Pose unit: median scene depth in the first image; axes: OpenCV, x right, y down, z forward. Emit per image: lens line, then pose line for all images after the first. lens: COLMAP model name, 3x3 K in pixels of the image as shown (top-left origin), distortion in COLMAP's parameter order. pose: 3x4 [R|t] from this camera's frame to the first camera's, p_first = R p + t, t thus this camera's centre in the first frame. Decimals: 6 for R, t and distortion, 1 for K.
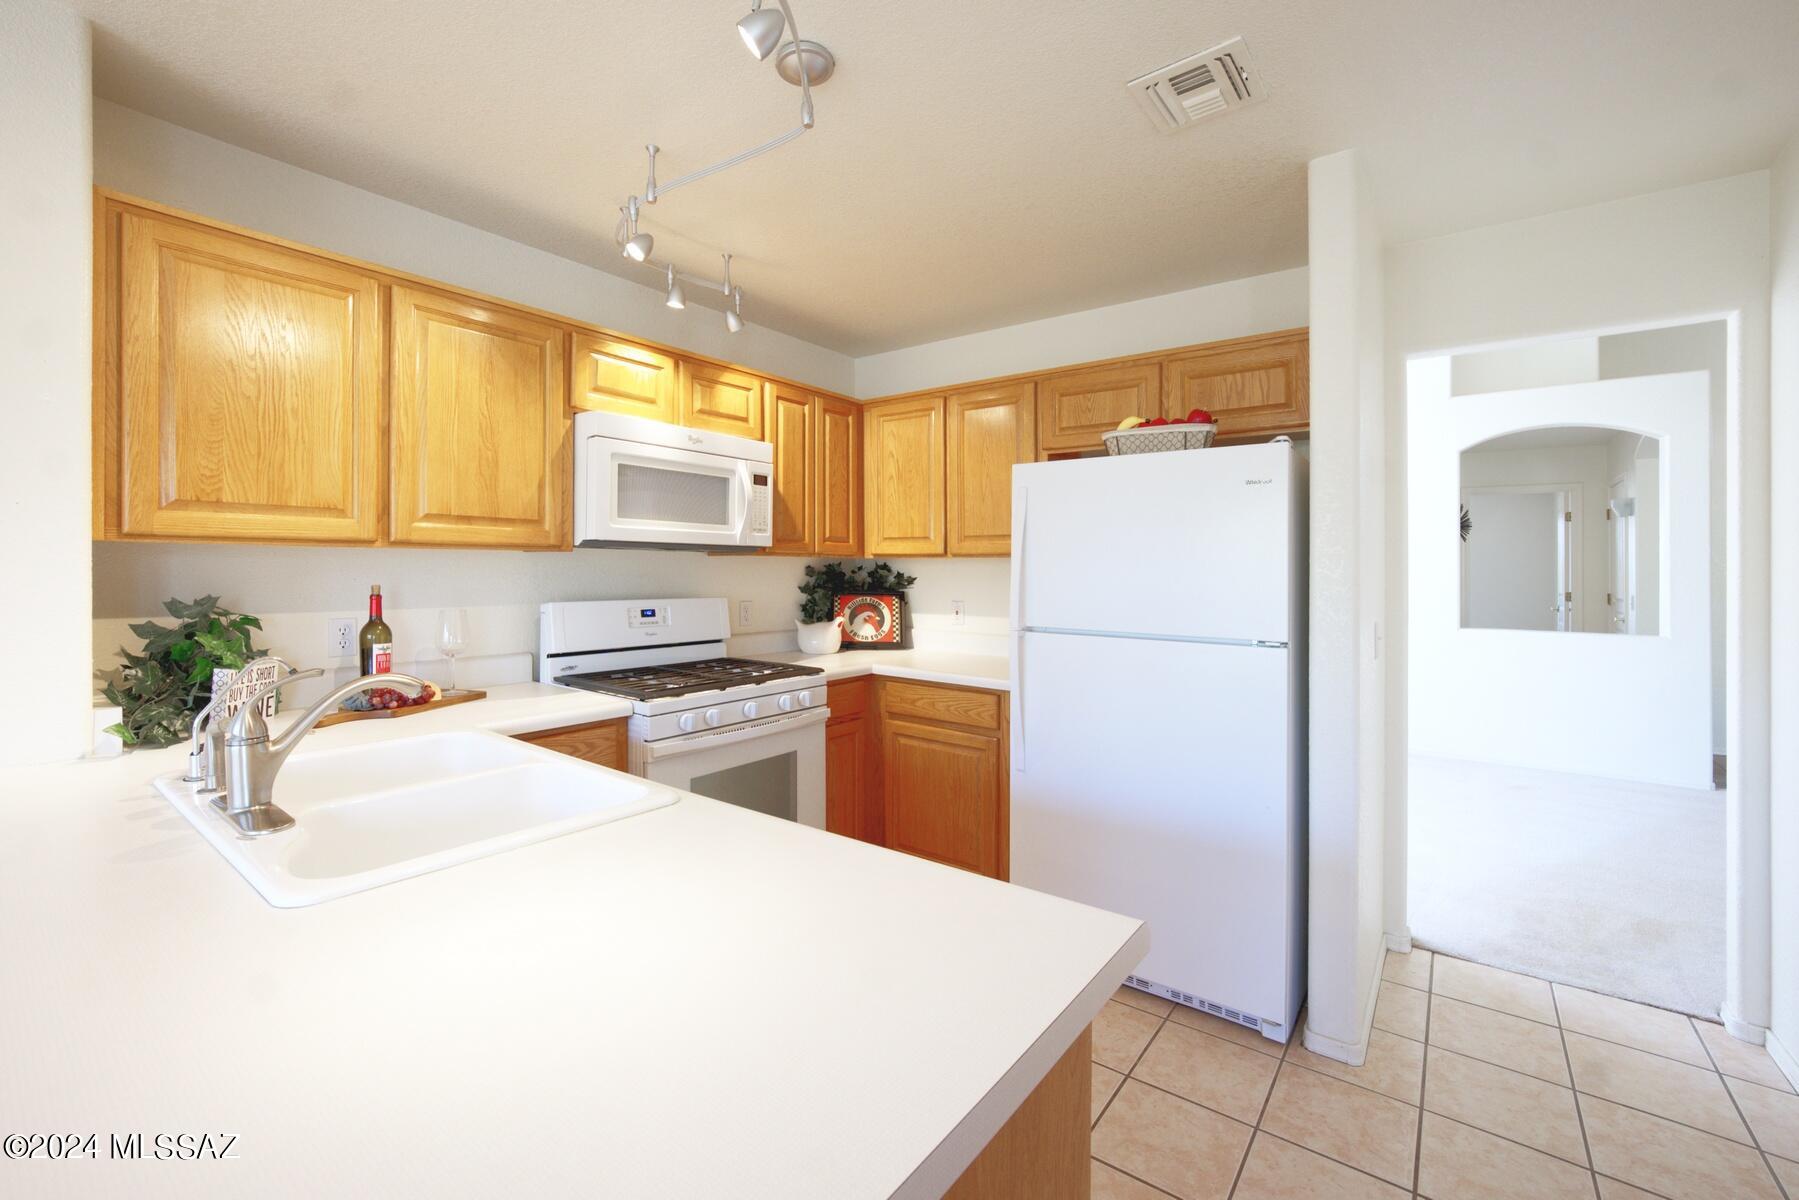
lens RADIAL K [[754.7, 0, 854.4], [0, 754.7, 561.3], [0, 0, 1]] dist [-0.019846, 0.000163]
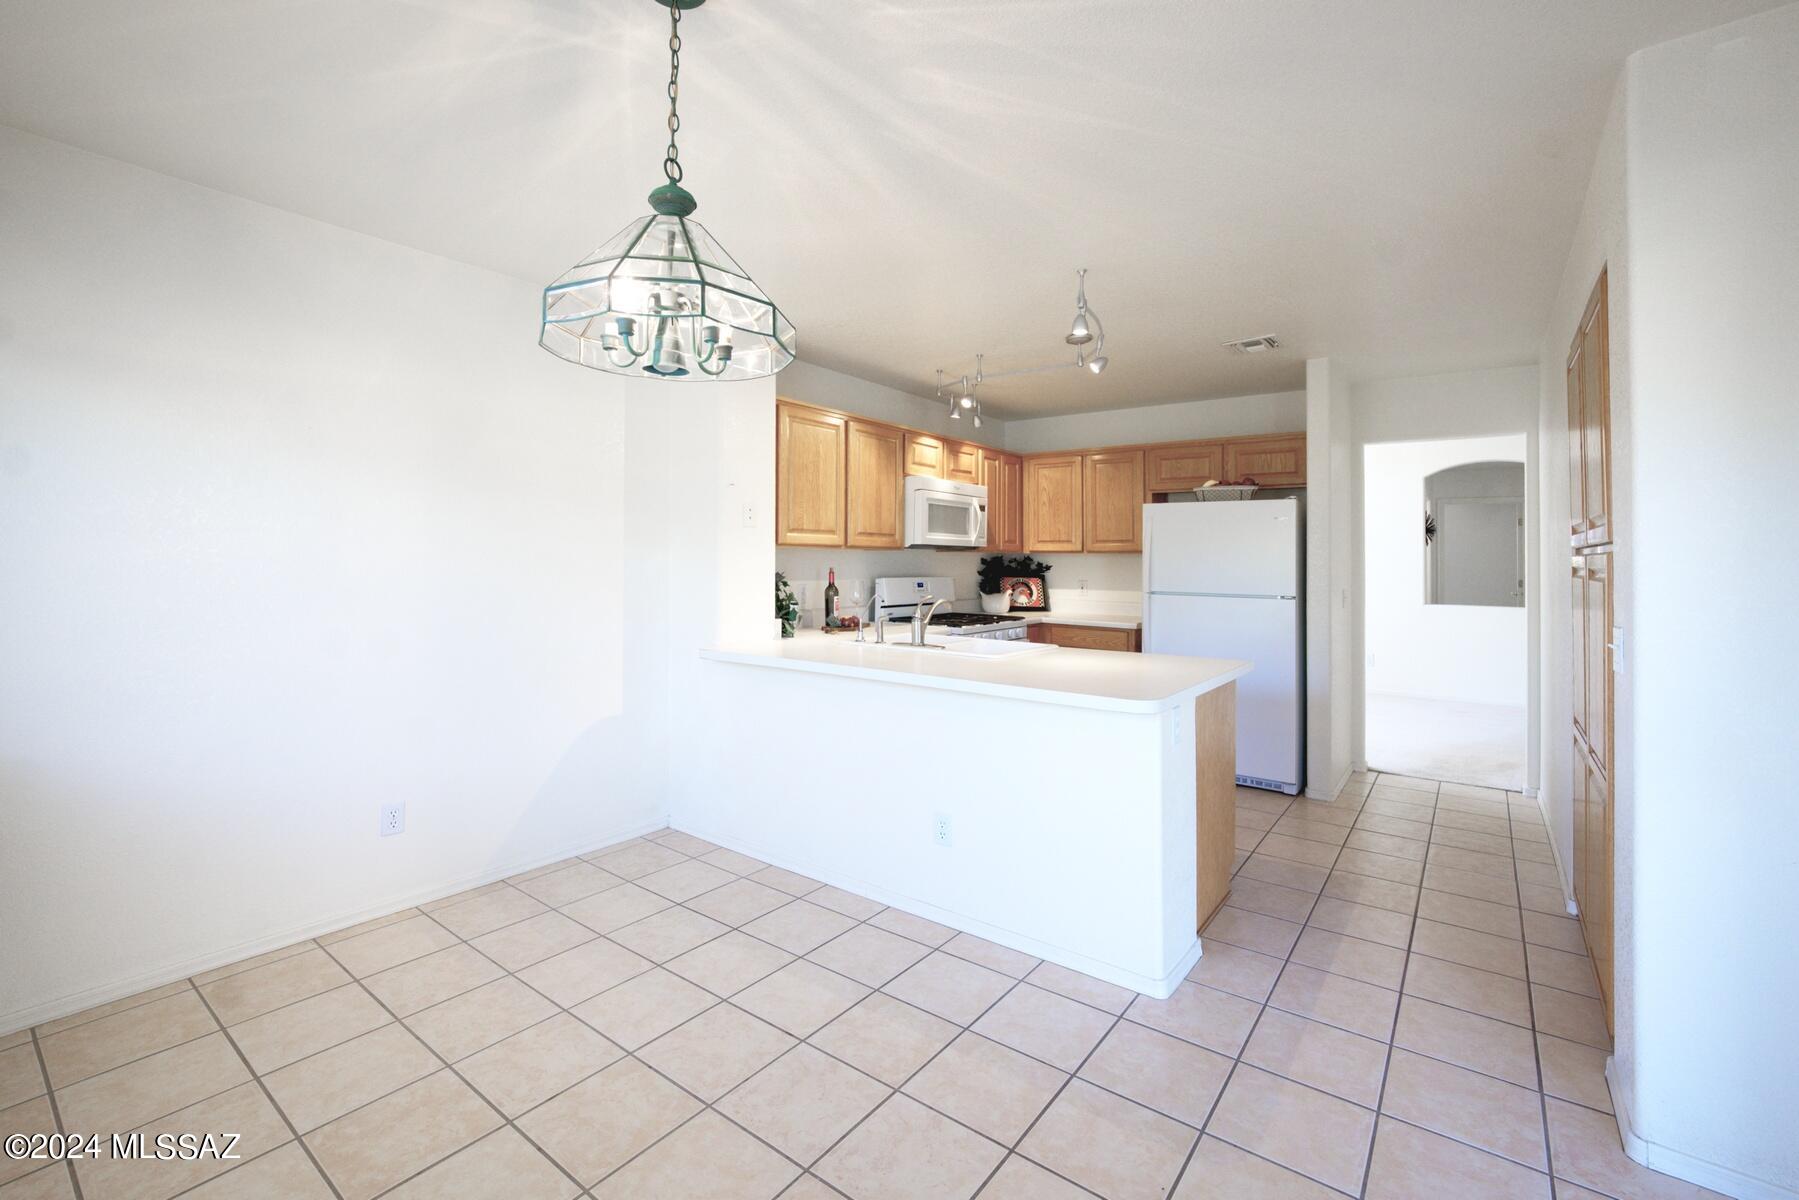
lens RADIAL K [[754.7, 0, 816.1], [0, 754.7, 547.8], [0, 0, 1]] dist [-0.019846, 0.000163]
pose [[0.998748, 0.002098, -0.049982, -0.497052], [-0.002384, 0.999981, -0.005658, -0.008152], [0.049969, 0.005770, 0.998734, -0.877401]]
